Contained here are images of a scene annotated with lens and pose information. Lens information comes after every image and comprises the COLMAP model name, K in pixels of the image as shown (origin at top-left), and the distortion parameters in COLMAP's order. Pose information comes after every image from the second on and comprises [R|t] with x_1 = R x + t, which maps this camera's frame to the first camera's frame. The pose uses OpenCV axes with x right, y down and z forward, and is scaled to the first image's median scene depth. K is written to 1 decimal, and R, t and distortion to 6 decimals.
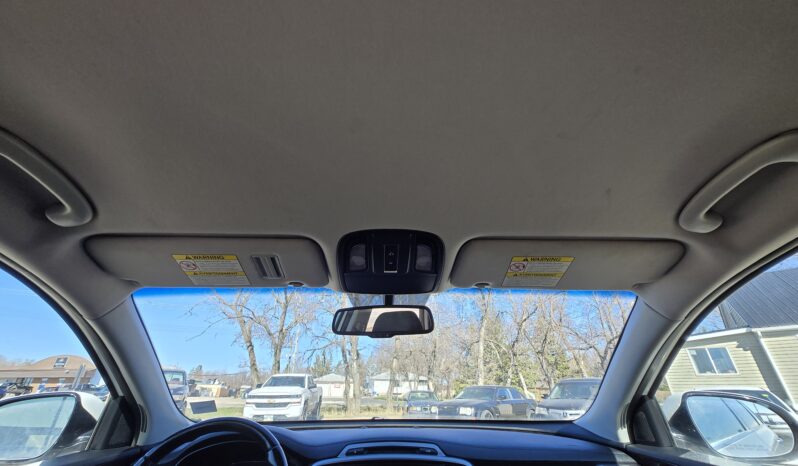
lens RADIAL K [[304.2, 0, 393.3], [0, 304.2, 234.6], [0, 0, 1]] dist [-0.000953, -0.000275]
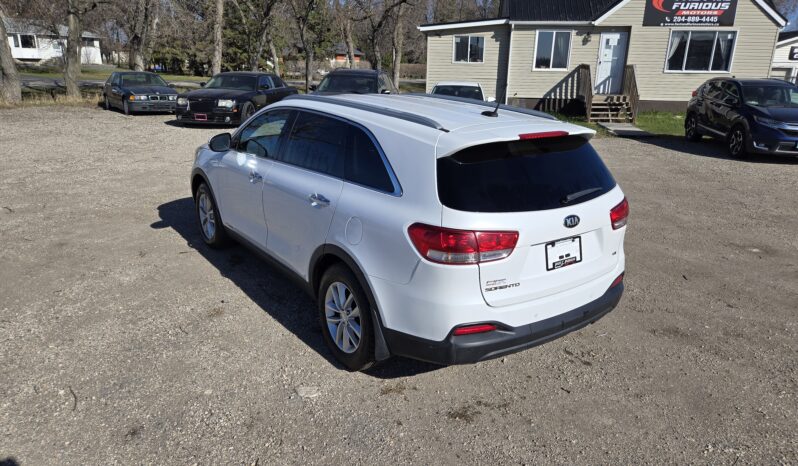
lens RADIAL K [[566.0, 0, 403.5], [0, 566.0, 243.5], [0, 0, 1]] dist [0.094936, -0.065218]
pose [[0.815455, -0.163923, 0.555123, -0.247126], [-0.283722, 0.722741, 0.630196, -0.231858], [-0.504514, -0.671397, 0.542855, -0.311449]]
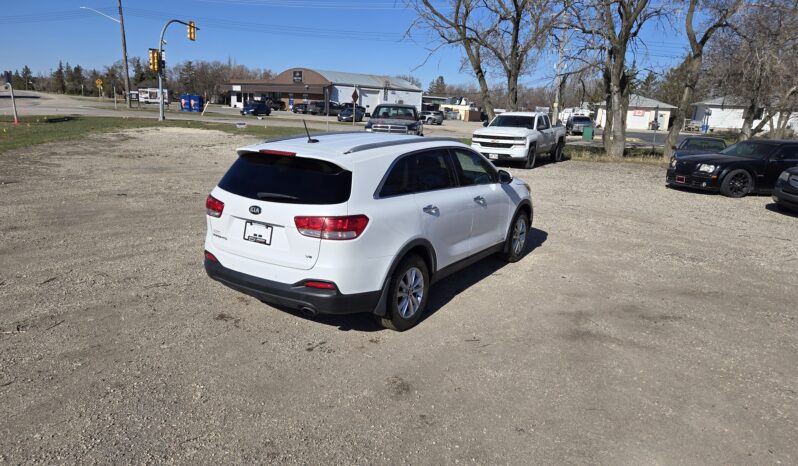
lens RADIAL K [[579.0, 0, 402.4], [0, 579.0, 240.3], [0, 0, 1]] dist [0.085418, -0.074508]
pose [[0.826079, 0.161468, -0.539927, 0.352035], [0.221314, 0.788156, 0.574308, -0.289476], [0.518280, -0.593917, 0.615344, -0.417126]]
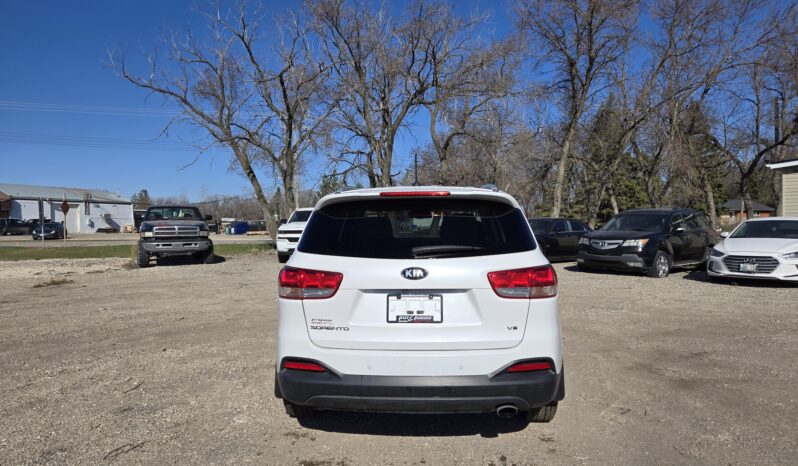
lens RADIAL K [[566.0, 0, 403.5], [0, 566.0, 243.5], [0, 0, 1]] dist [0.094936, -0.065218]
pose [[0.997416, -0.008233, -0.071375, 0.019556], [0.042195, 0.871174, 0.489158, -0.231733], [0.058152, -0.490905, 0.869270, -0.434857]]
